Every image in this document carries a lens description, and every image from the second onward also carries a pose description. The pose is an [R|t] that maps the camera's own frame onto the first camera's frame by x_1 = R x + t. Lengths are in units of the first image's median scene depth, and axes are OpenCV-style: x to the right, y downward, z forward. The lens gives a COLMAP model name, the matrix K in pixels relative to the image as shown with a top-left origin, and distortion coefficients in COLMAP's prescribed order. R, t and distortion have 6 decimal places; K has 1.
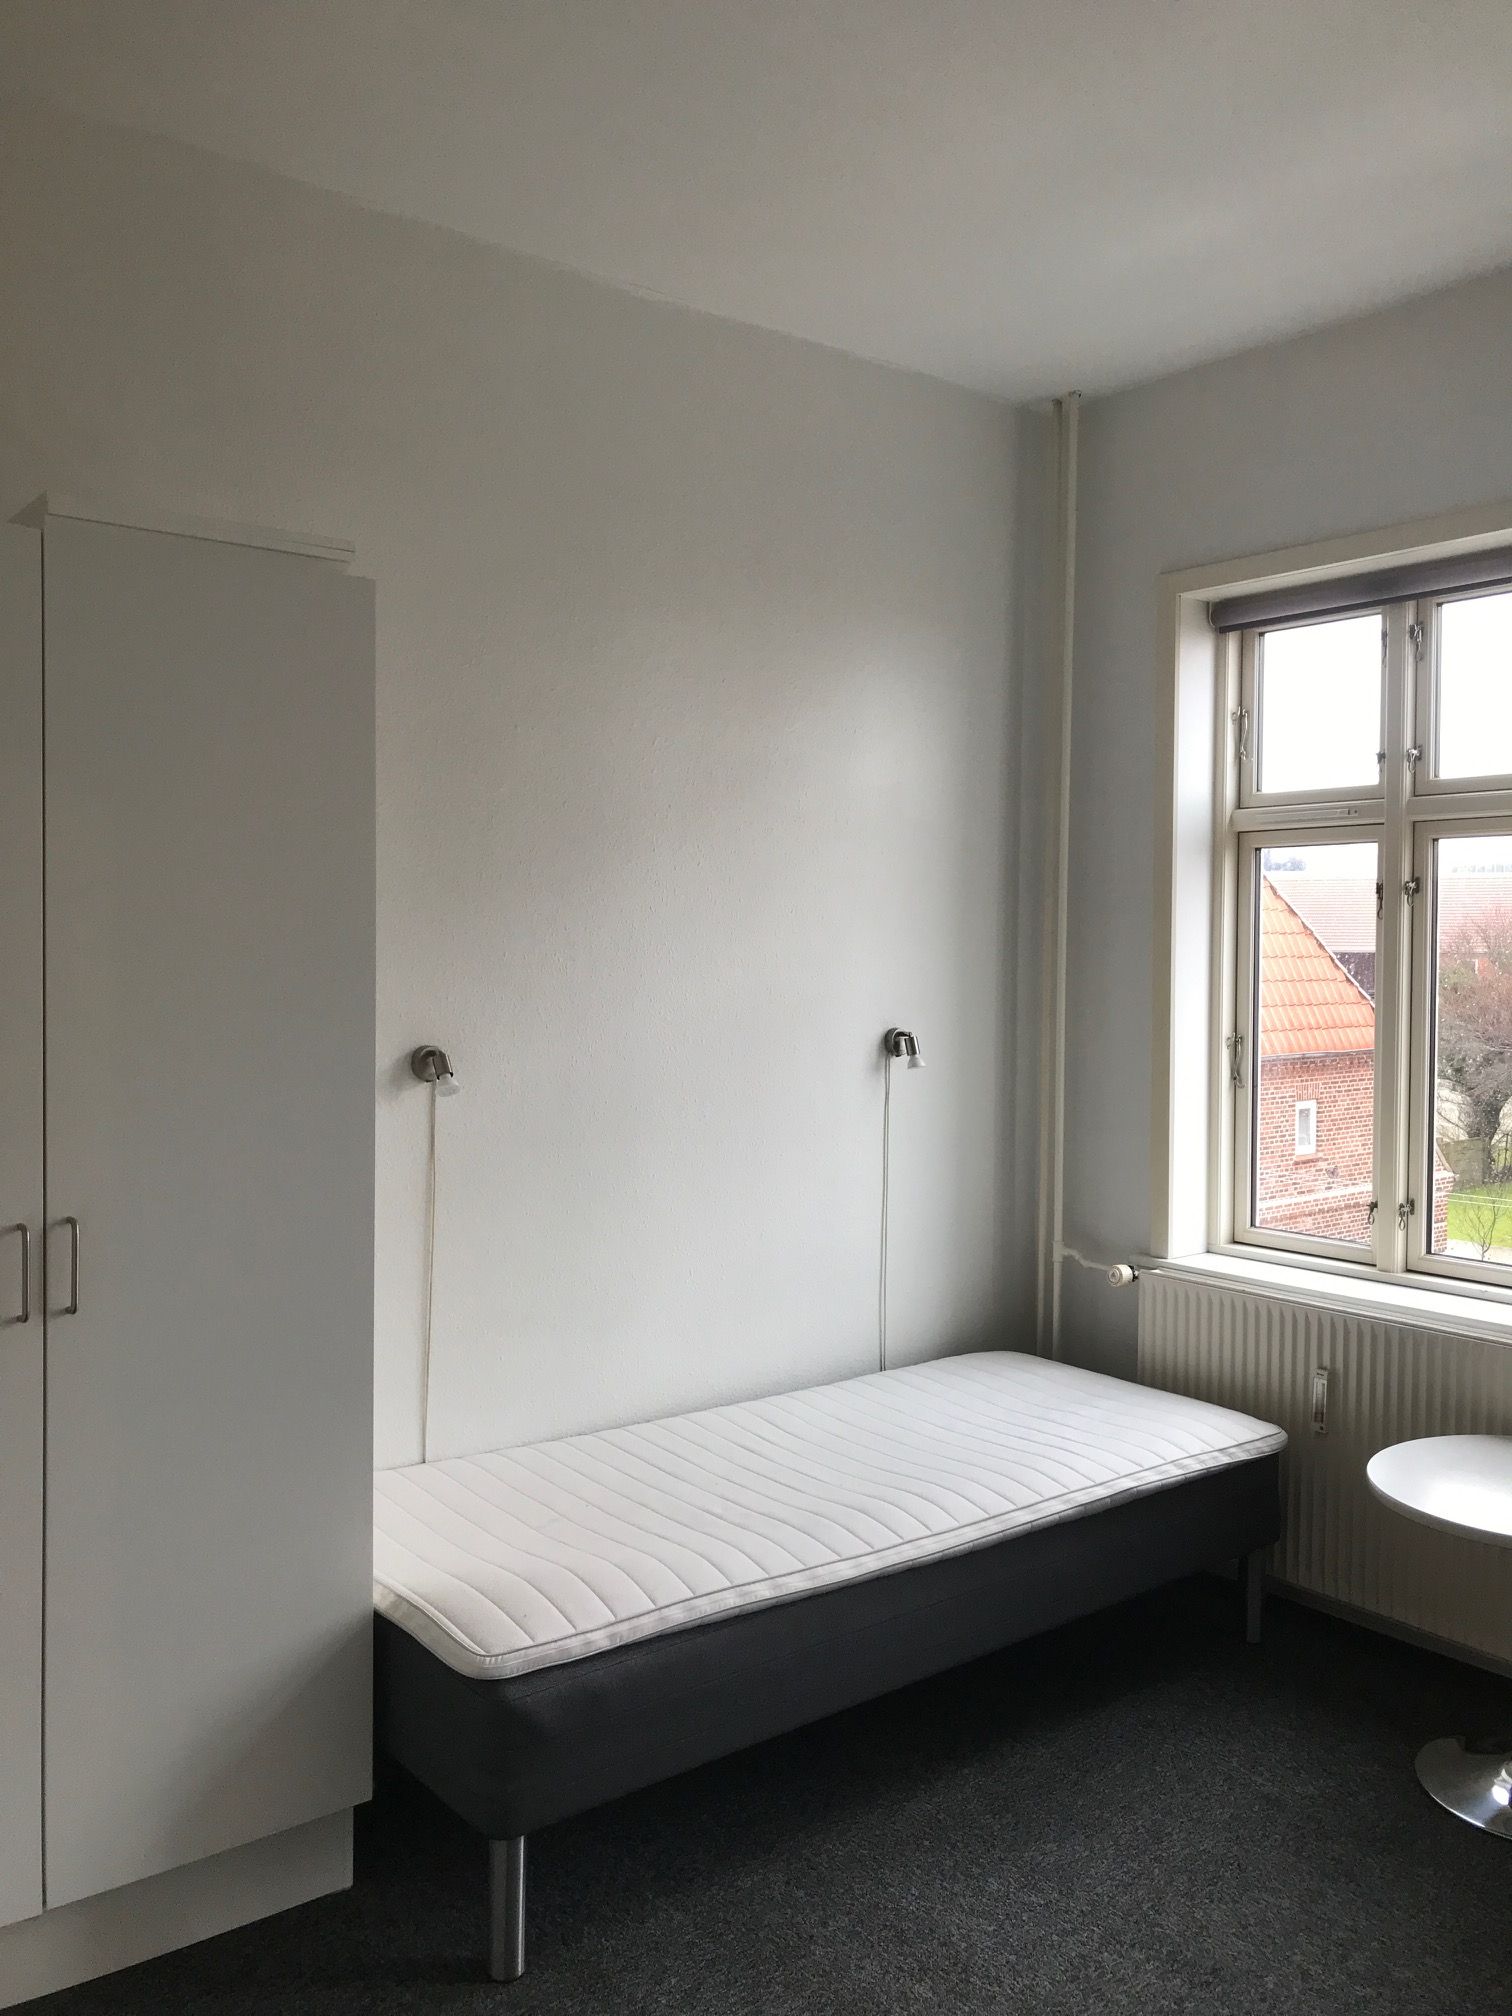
lens RADIAL K [[1651.6, 0, 756.0], [0, 1651.6, 1008.0], [0, 0, 1]] dist [0.004888, 0.018842]
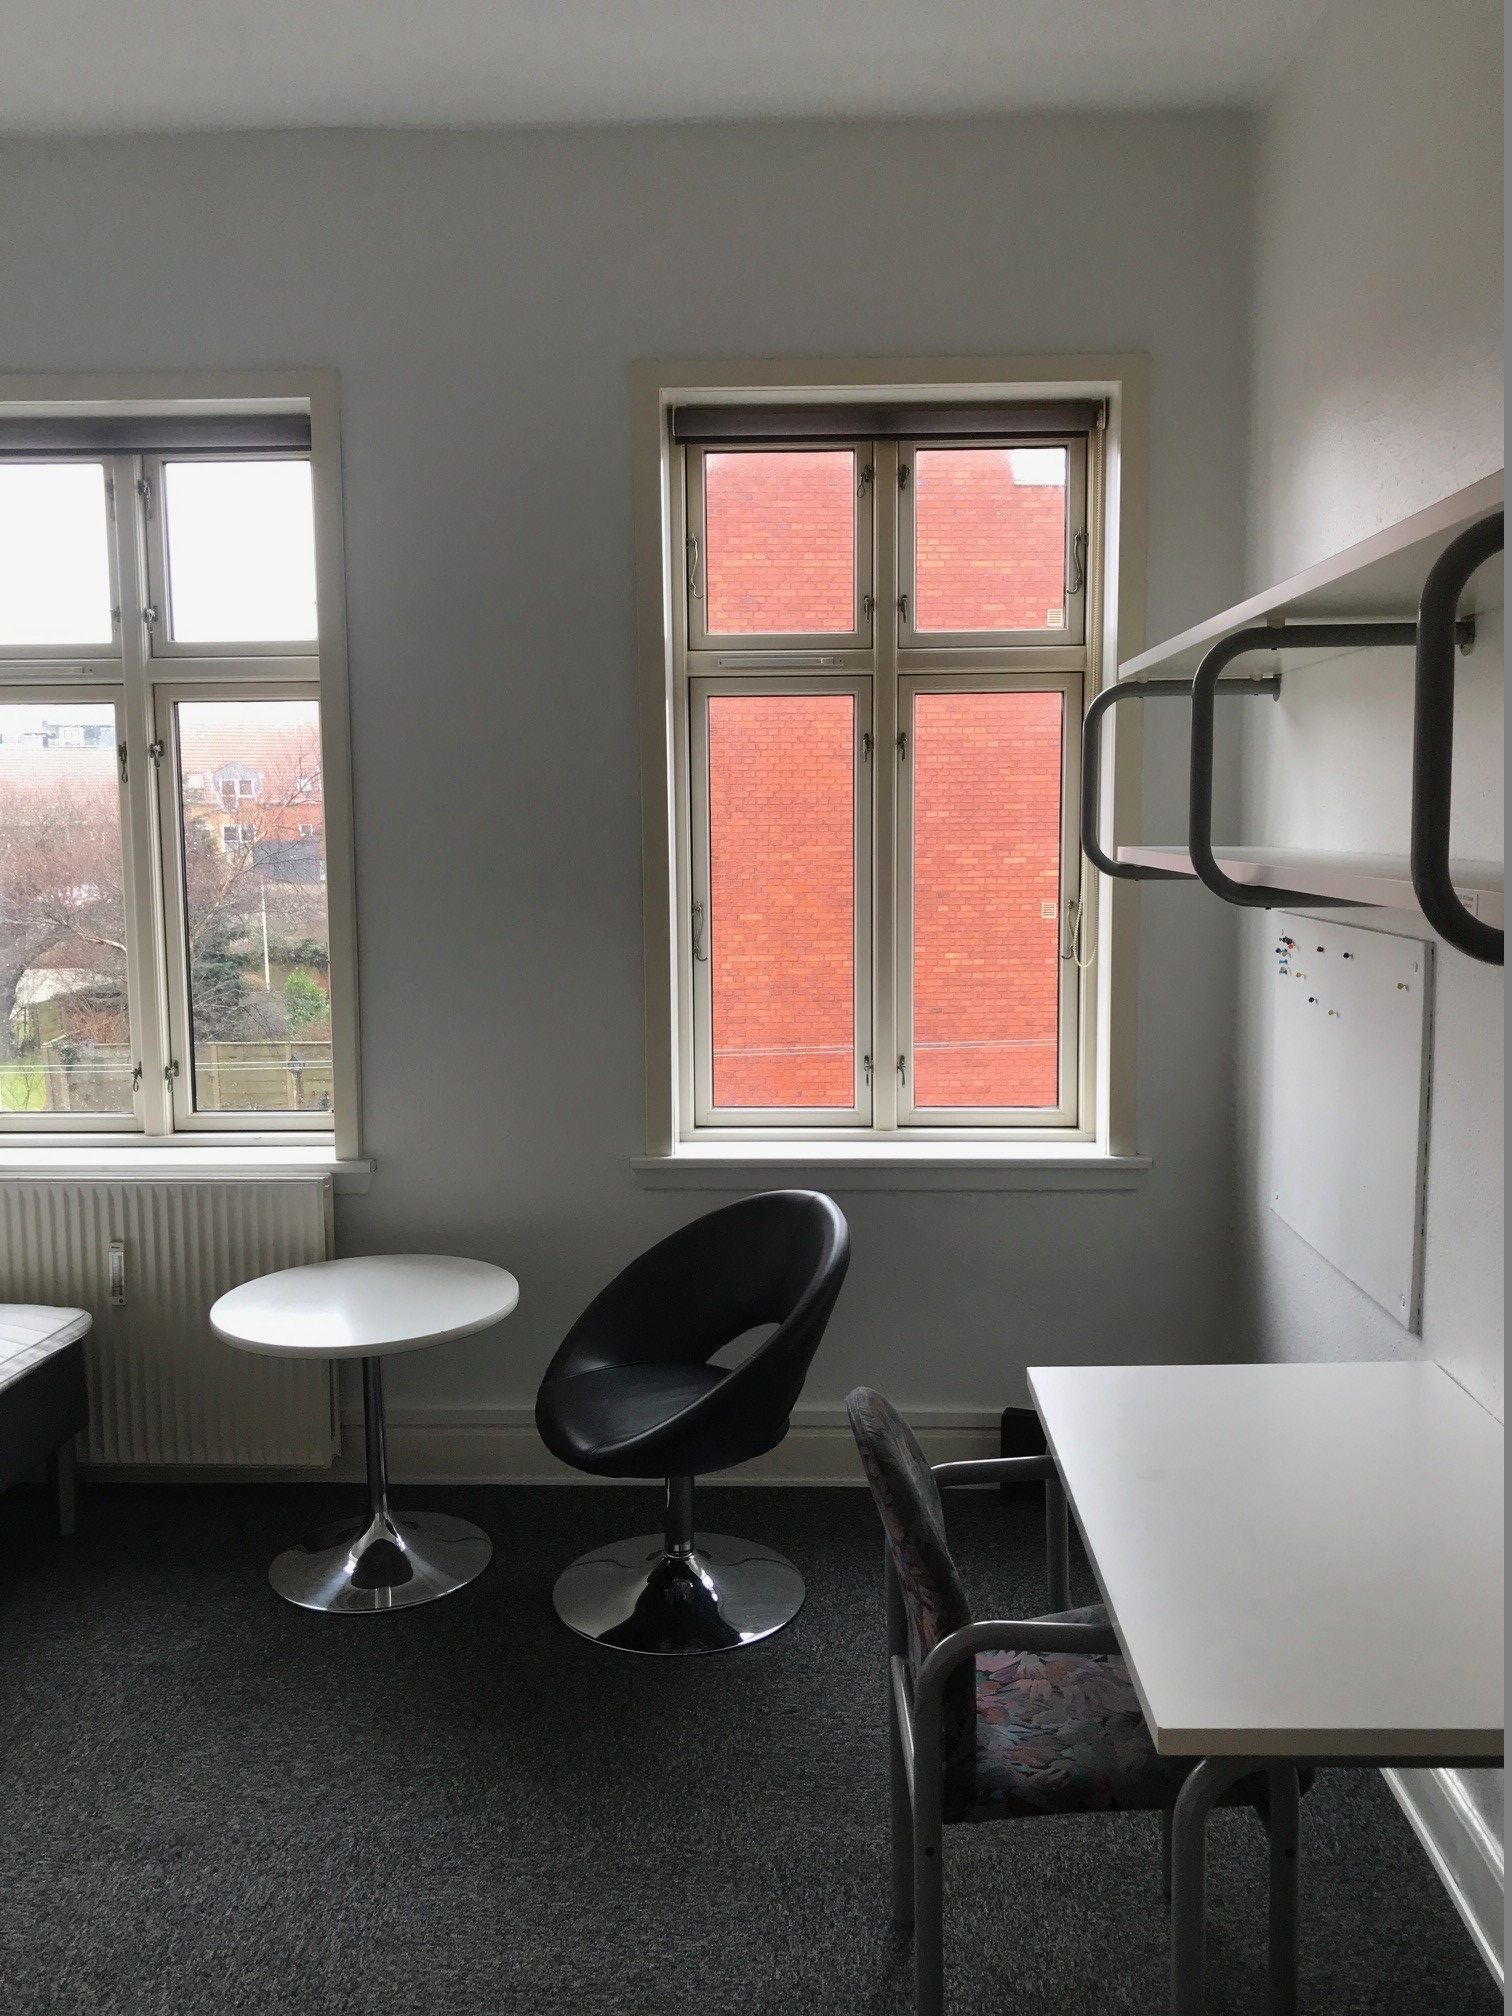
lens RADIAL K [[1647.0, 0, 756.0], [0, 1647.0, 1008.0], [0, 0, 1]] dist [0.038665, -0.075810]
pose [[0.650238, -0.092201, 0.754115, -0.138407], [0.035178, 0.995198, 0.091345, 0.003366], [-0.758916, -0.032868, 0.650359, 0.075218]]
